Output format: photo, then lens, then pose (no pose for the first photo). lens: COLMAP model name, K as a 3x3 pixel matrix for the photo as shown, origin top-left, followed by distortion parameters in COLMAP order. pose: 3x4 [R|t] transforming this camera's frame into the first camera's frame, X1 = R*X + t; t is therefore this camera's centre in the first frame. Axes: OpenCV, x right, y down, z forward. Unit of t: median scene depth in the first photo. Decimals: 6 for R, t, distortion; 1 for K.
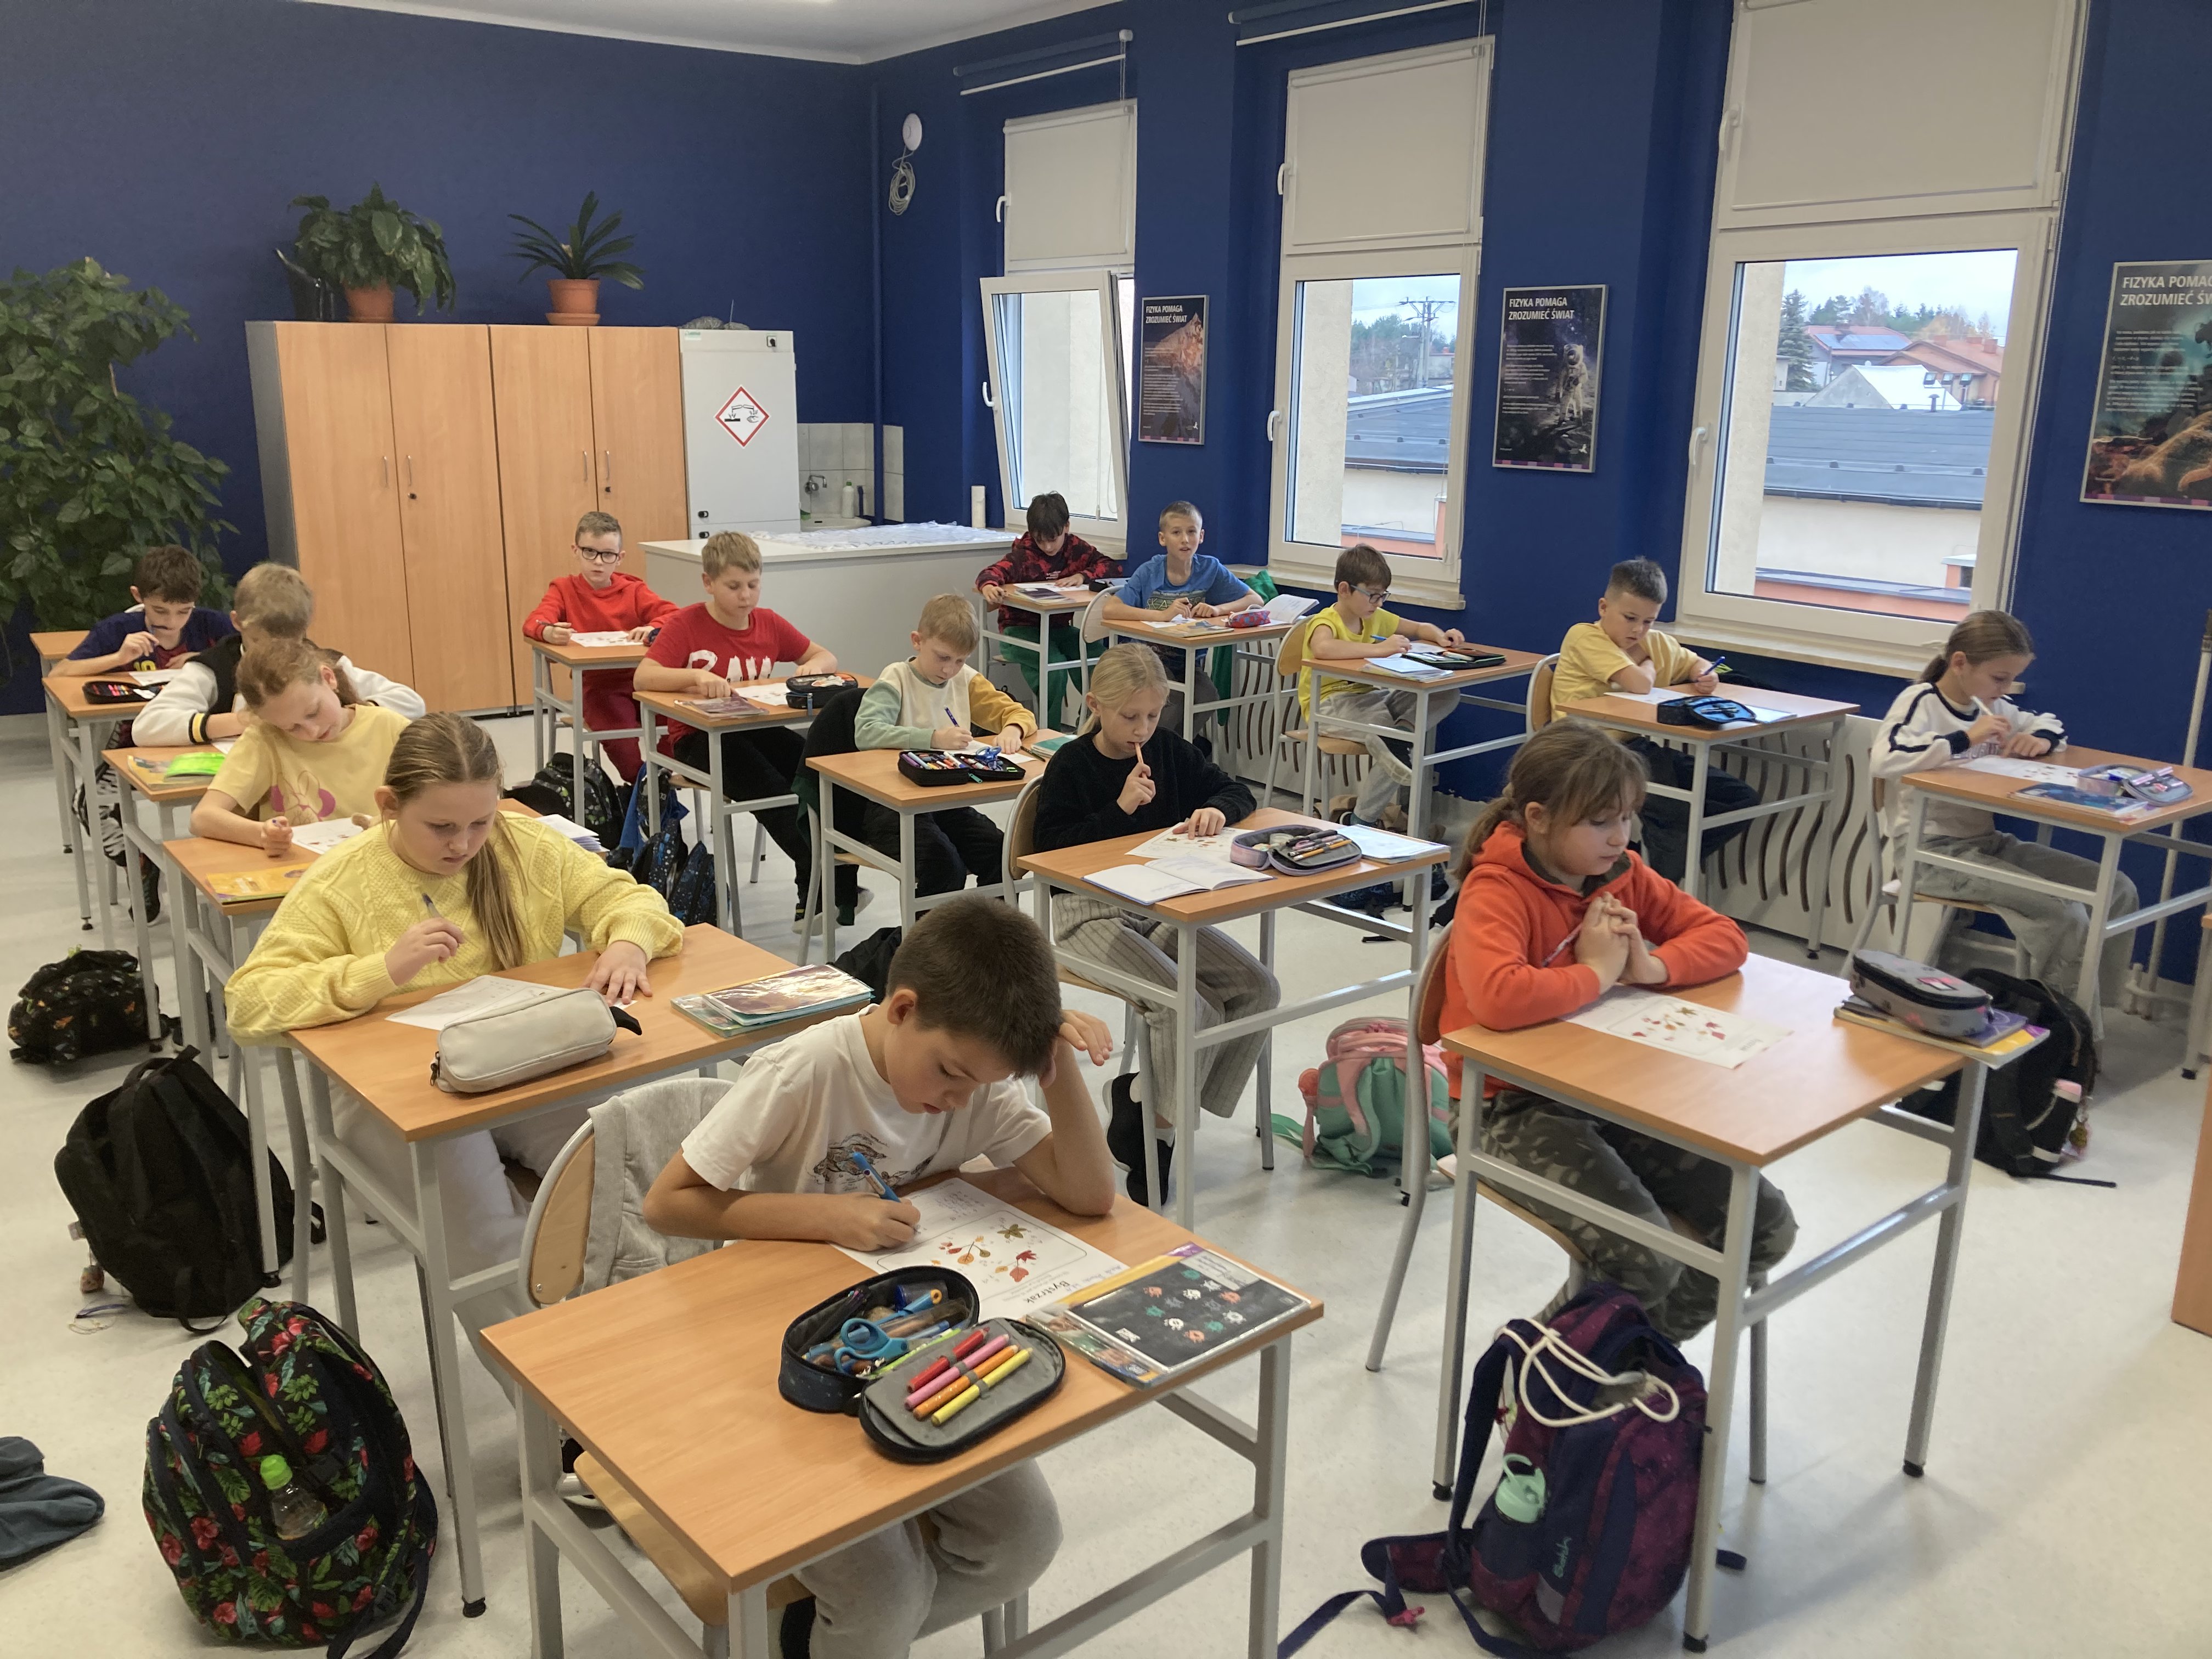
lens RADIAL K [[1771.5, 0, 1106.0], [0, 1771.5, 829.5], [0, 0, 1]] dist [0.006306, -0.002885]
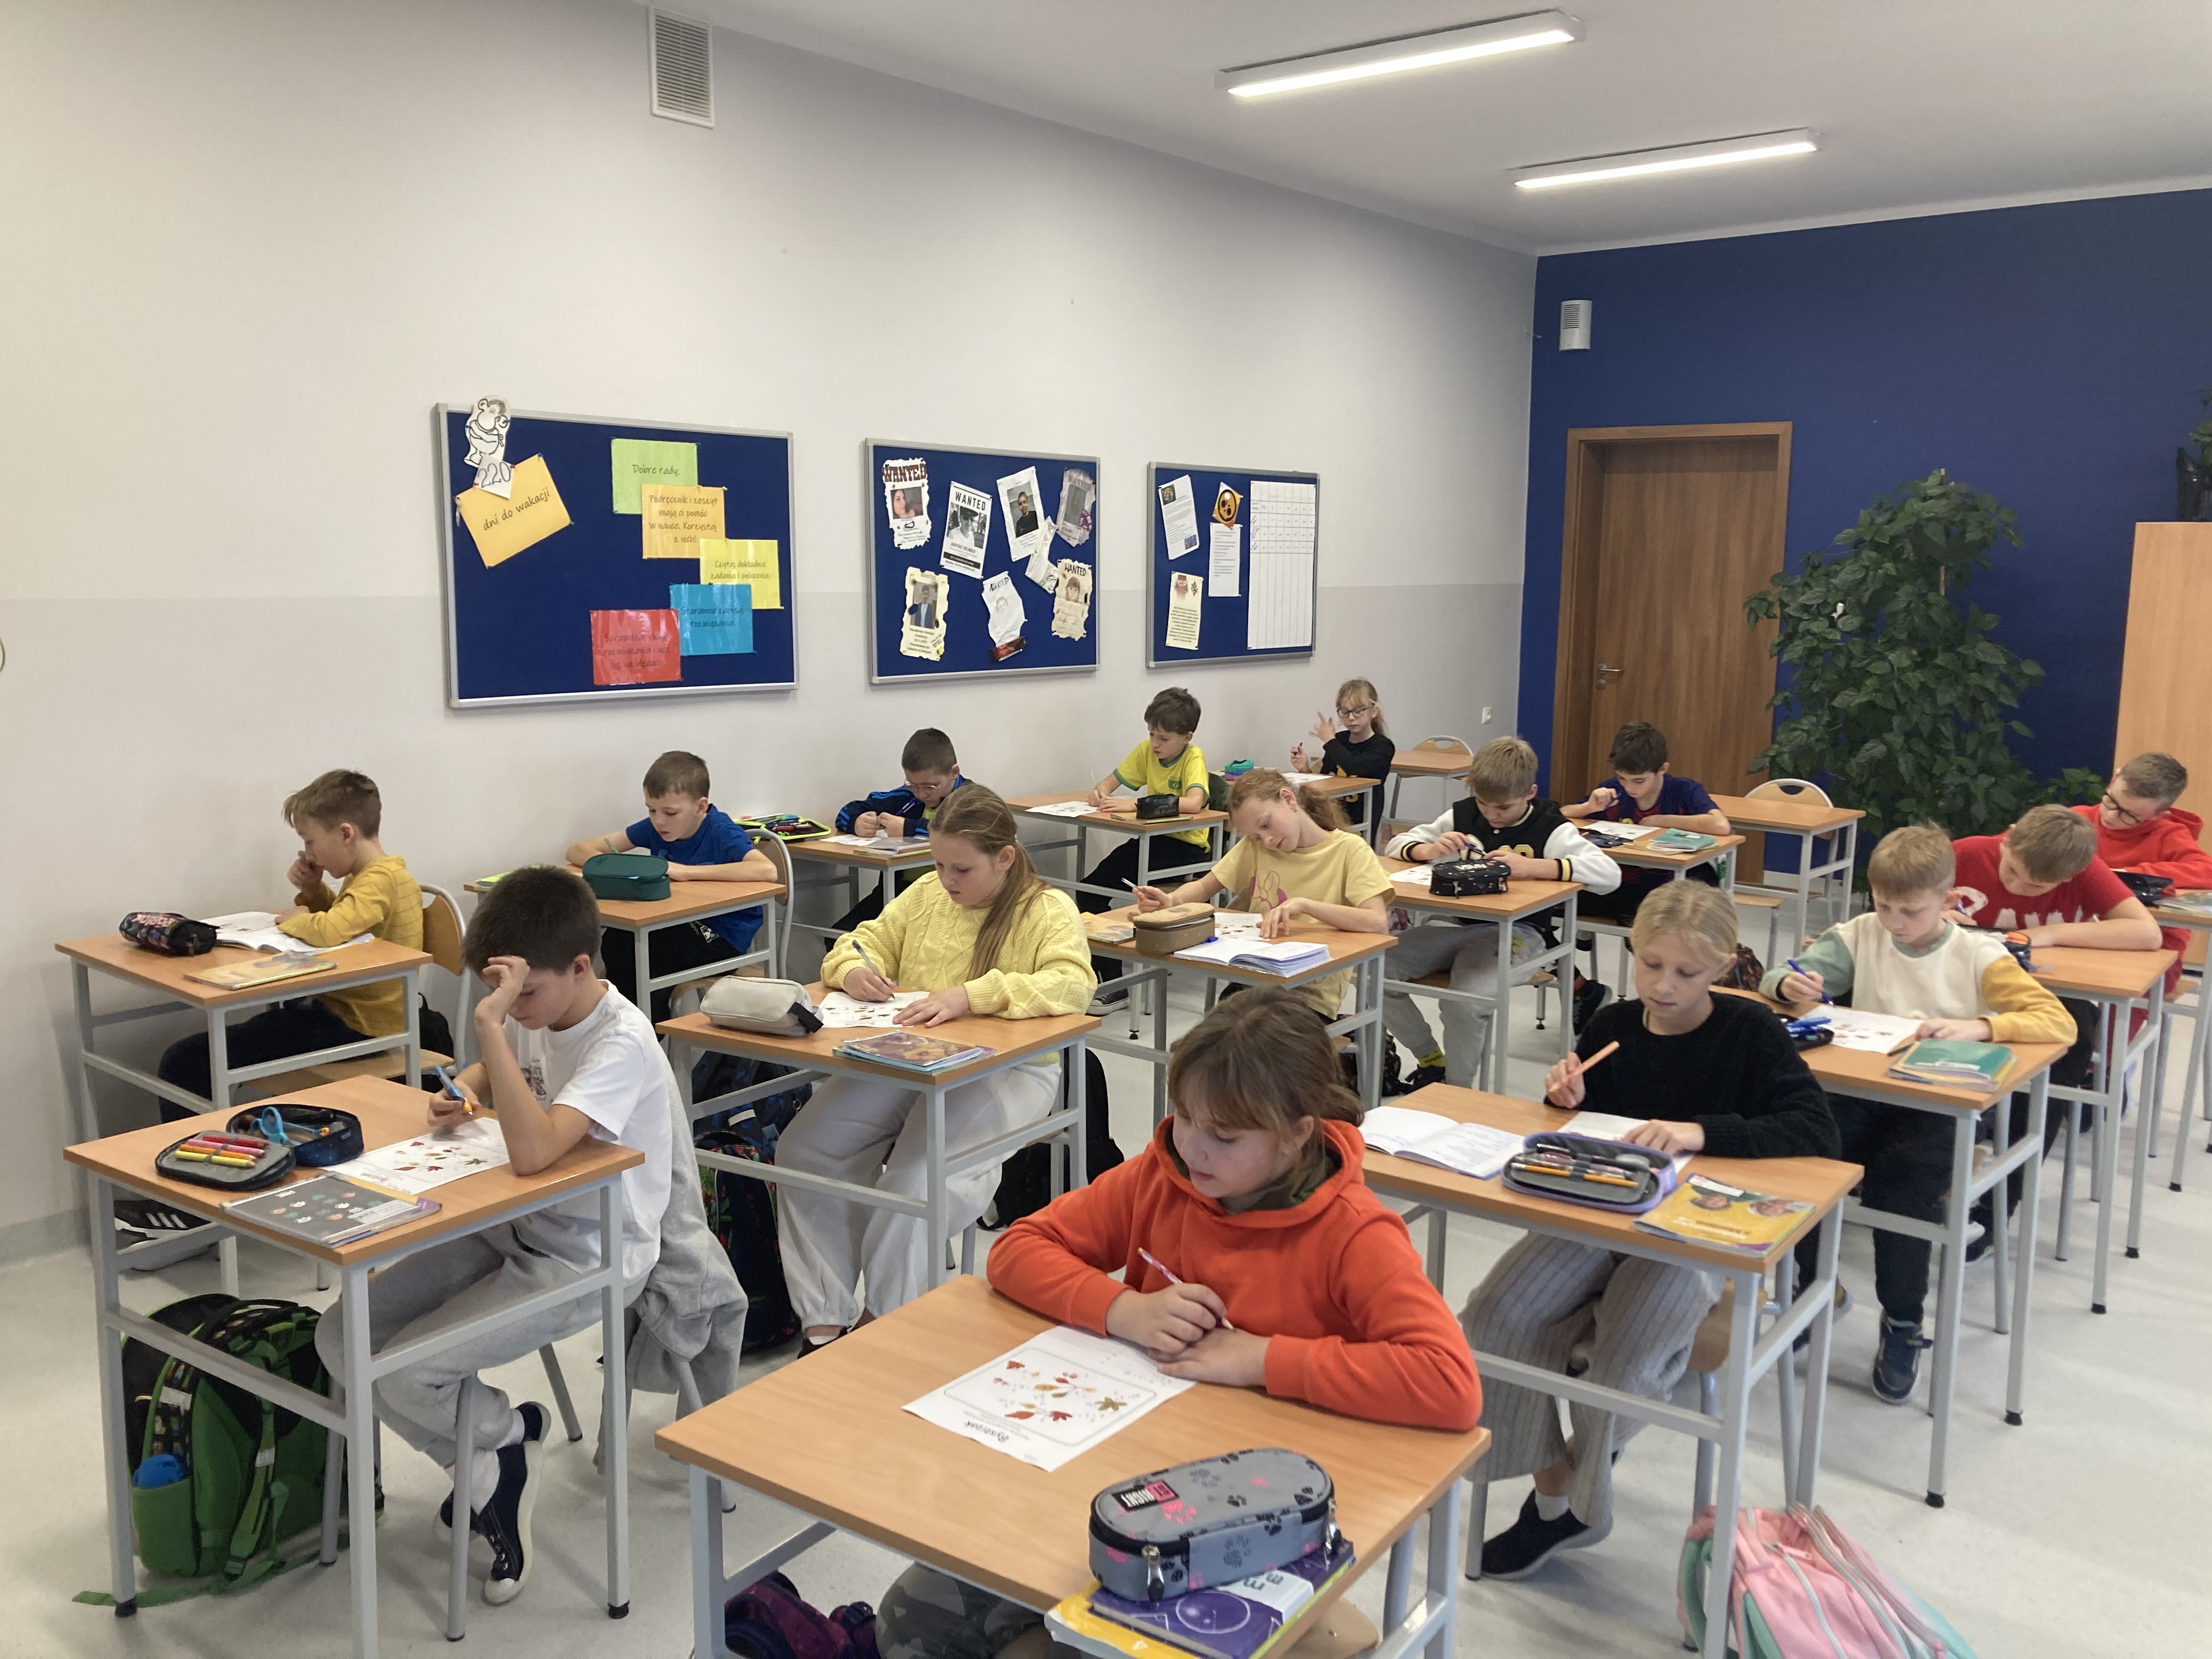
lens RADIAL K [[1832.8, 0, 1106.0], [0, 1832.8, 829.5], [0, 0, 1]] dist [-0.034442, 0.000399]
pose [[0.238901, 0.126735, -0.962738, 0.322403], [-0.247820, 0.966573, 0.065744, -0.052234], [0.938889, 0.222880, 0.262322, 0.250461]]
